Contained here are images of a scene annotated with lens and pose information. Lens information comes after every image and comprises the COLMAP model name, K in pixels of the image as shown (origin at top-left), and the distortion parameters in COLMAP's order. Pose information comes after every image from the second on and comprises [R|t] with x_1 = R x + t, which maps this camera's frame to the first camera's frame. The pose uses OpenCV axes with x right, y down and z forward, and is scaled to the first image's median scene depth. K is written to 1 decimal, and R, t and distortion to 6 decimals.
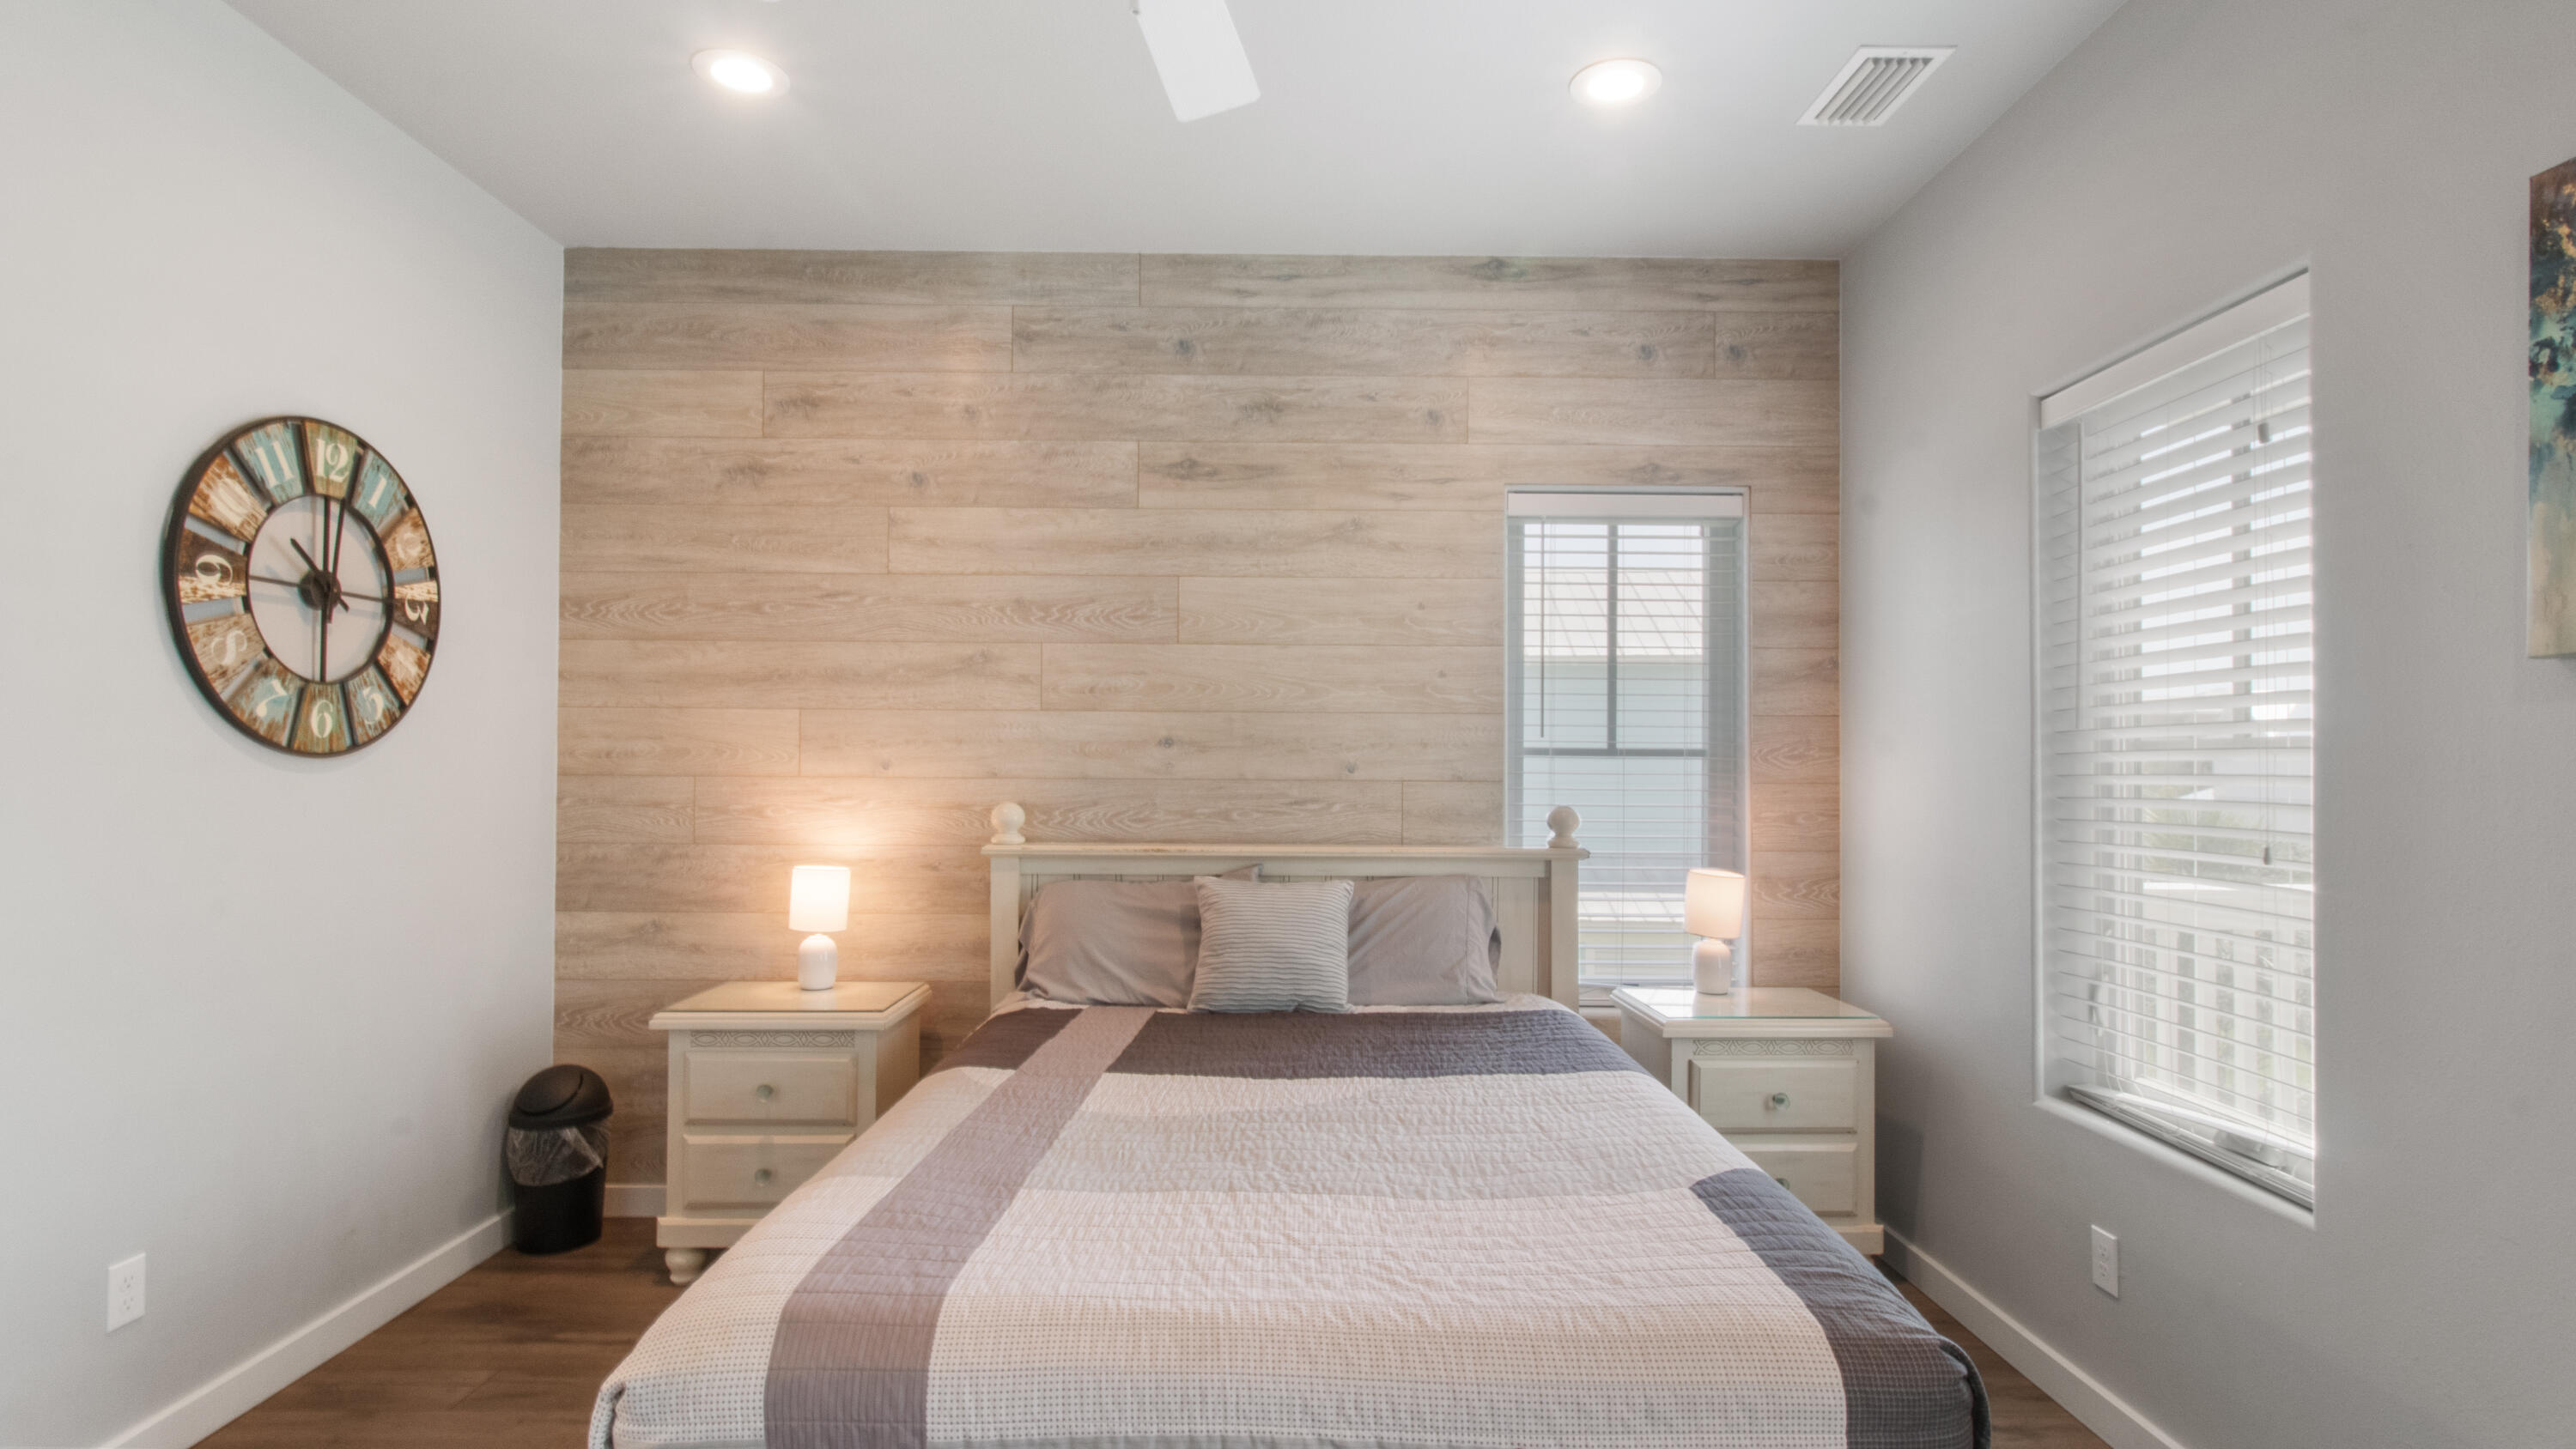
lens RADIAL K [[1232.3, 0, 1293.7], [0, 1232.3, 737.8], [0, 0, 1]] dist [0.000700, 0.000143]
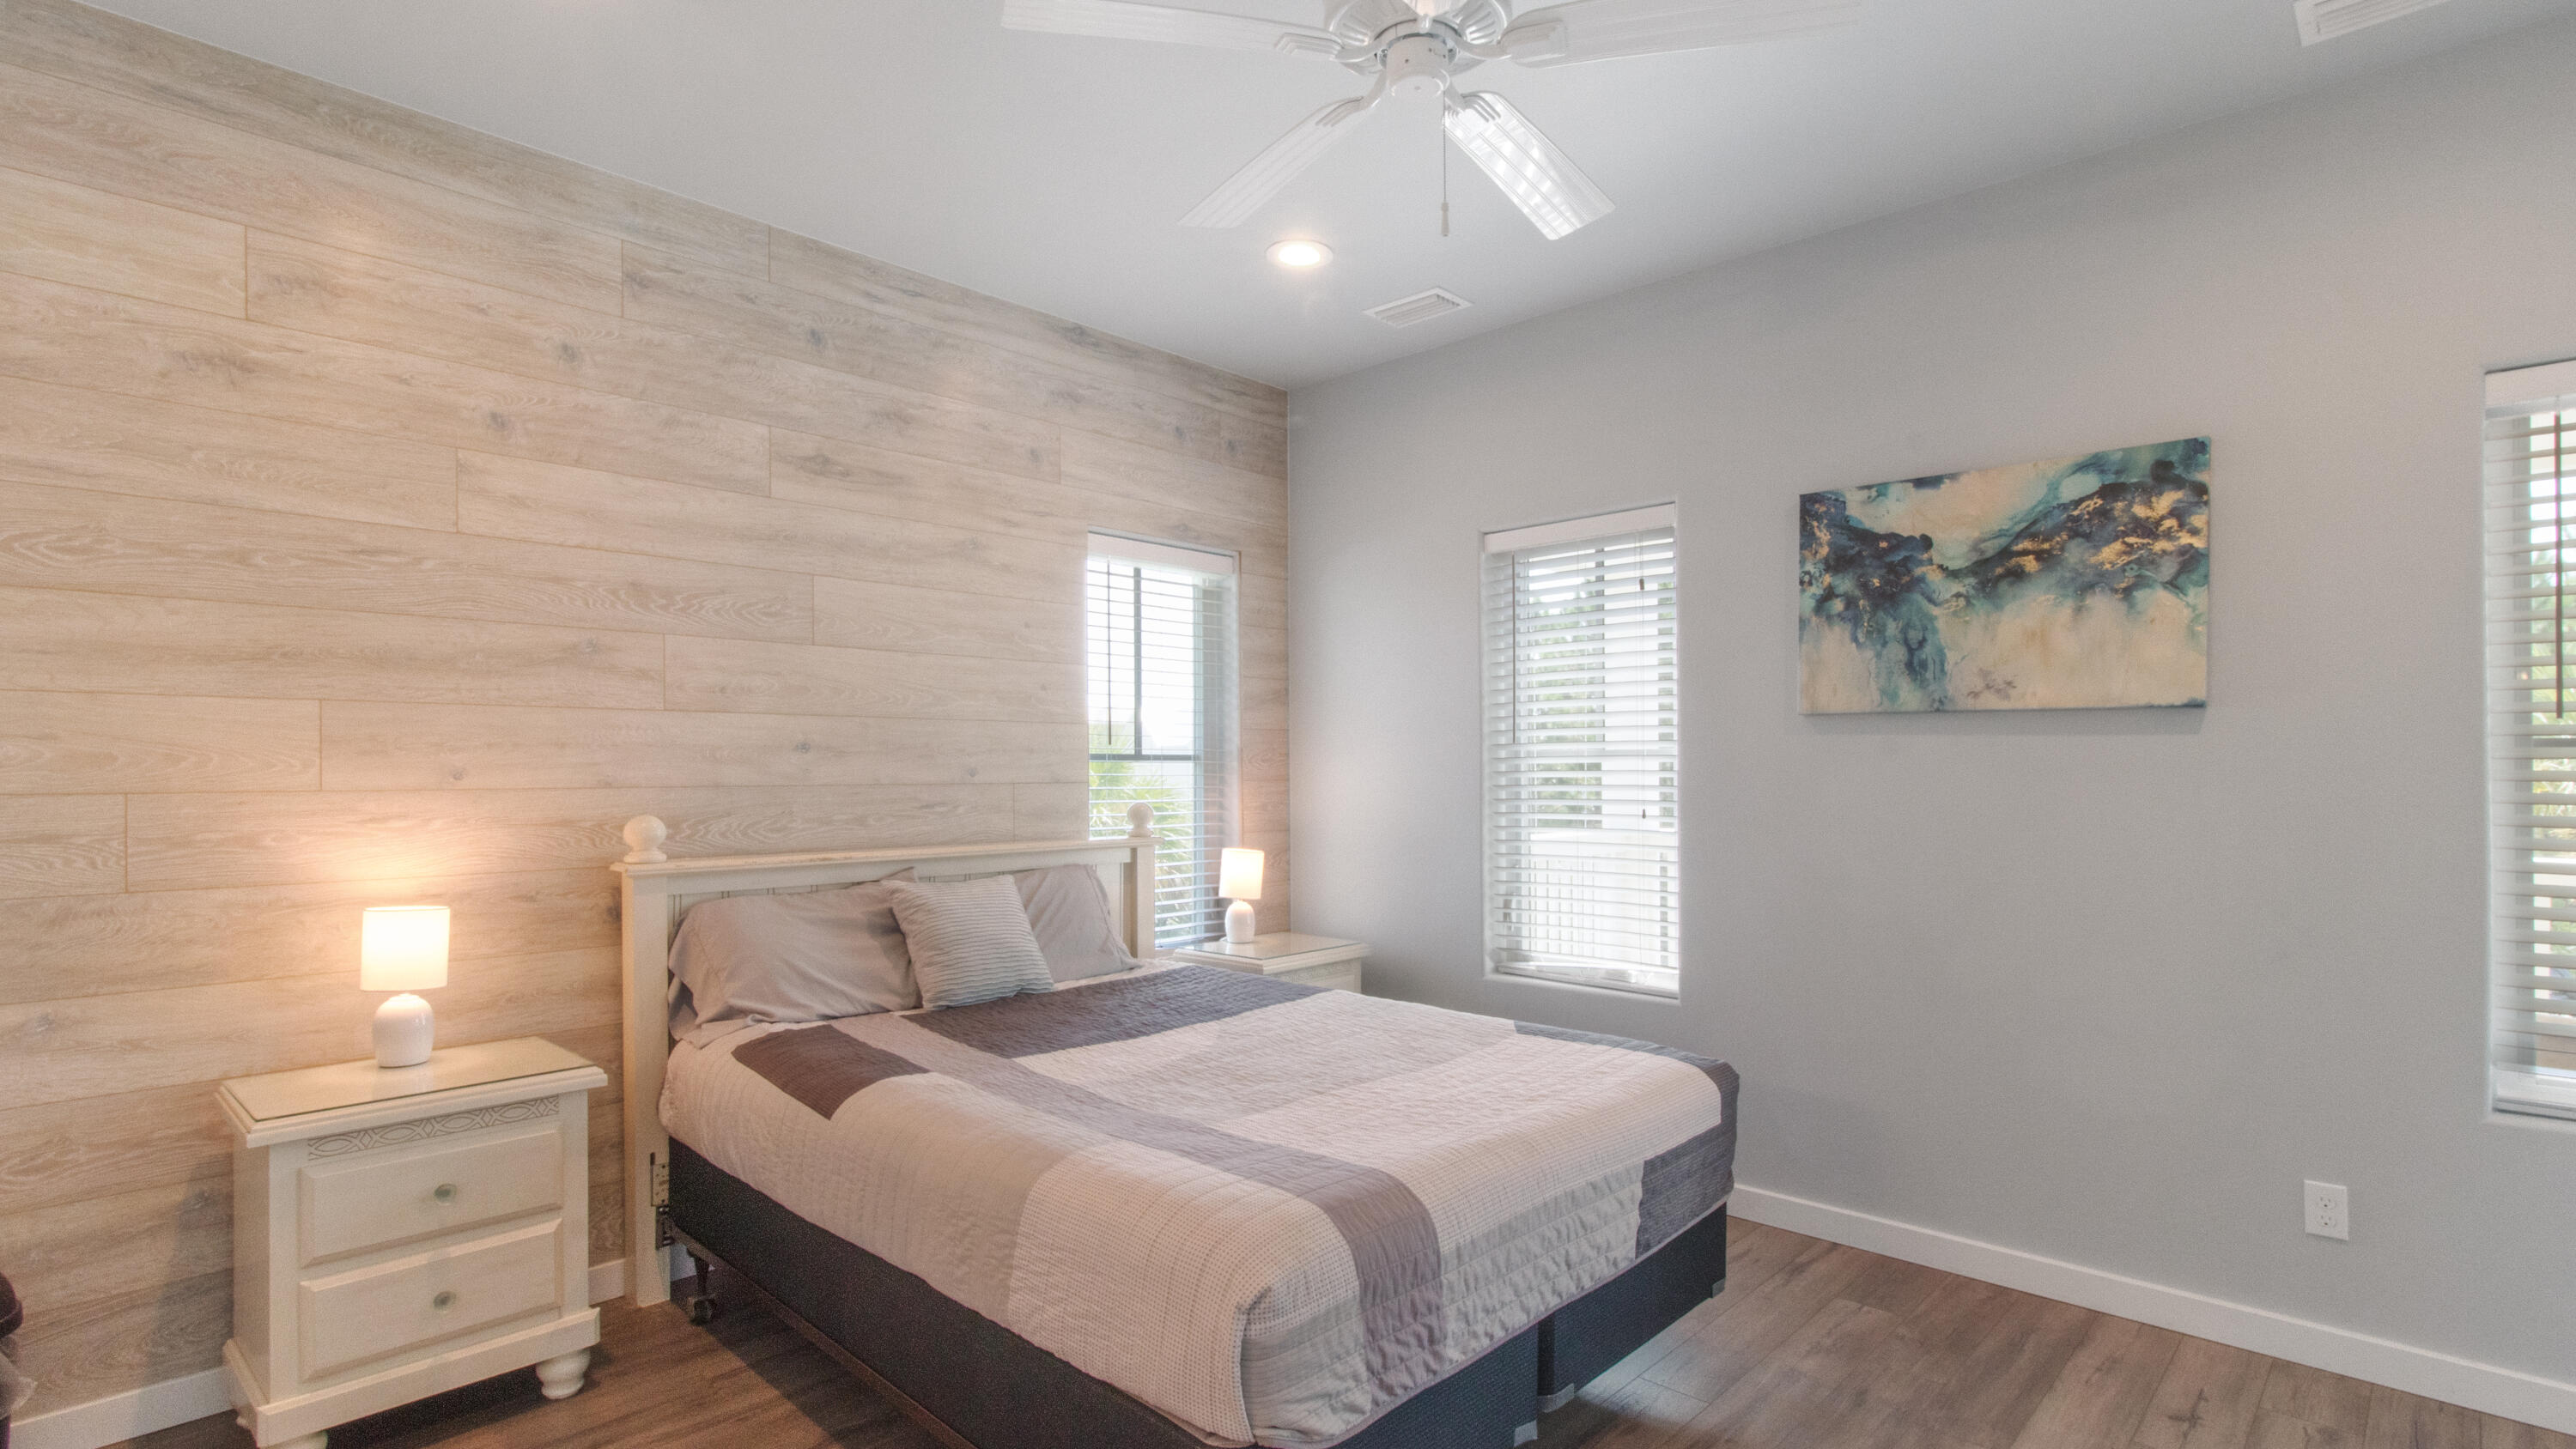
lens RADIAL K [[1232.3, 0, 1299.2], [0, 1232.3, 749.2], [0, 0, 1]] dist [0.000700, 0.000143]
pose [[0.689756, 0.002742, 0.724037, -0.530243], [-0.008946, 0.999949, 0.004736, -0.002870], [-0.723987, -0.009745, 0.689745, 0.058981]]
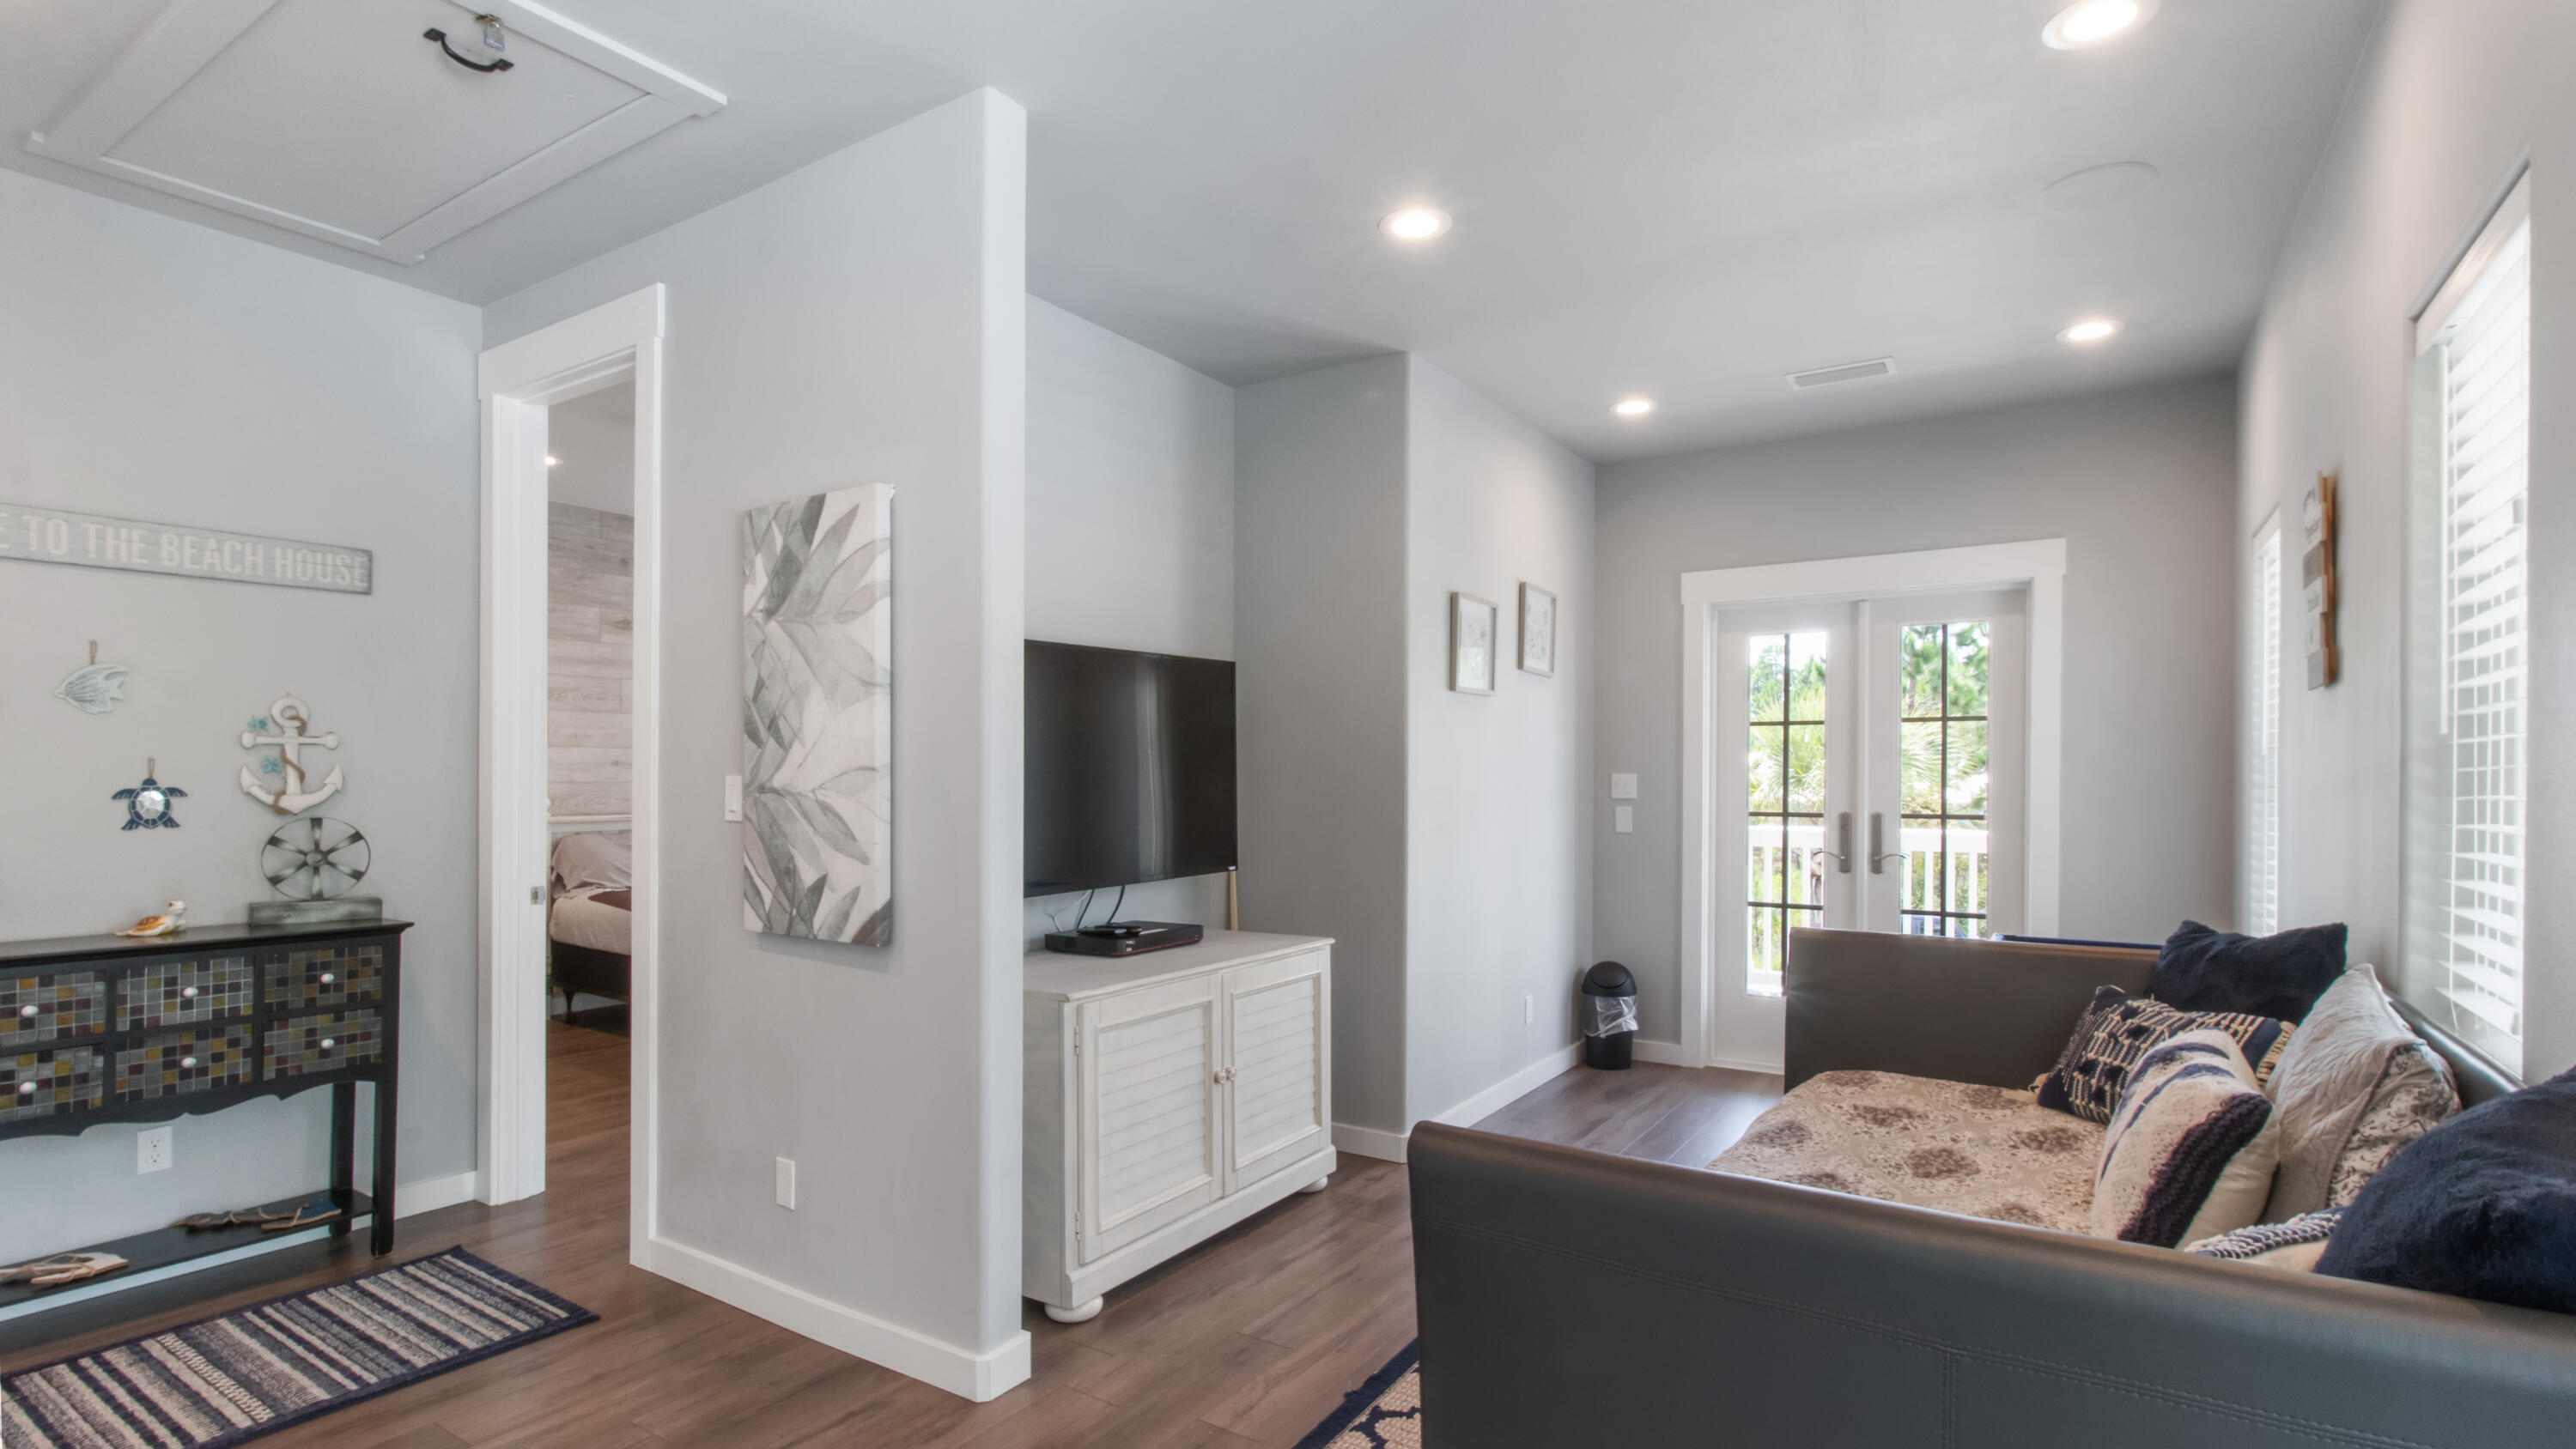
lens RADIAL K [[1232.3, 0, 1280.1], [0, 1232.3, 735.1], [0, 0, 1]] dist [0.000700, 0.000143]
pose [[0.563016, 0.017512, 0.826261, -1.130215], [-0.016416, 0.999815, -0.010005, -0.039205], [-0.826283, -0.007931, 0.563199, -0.982871]]
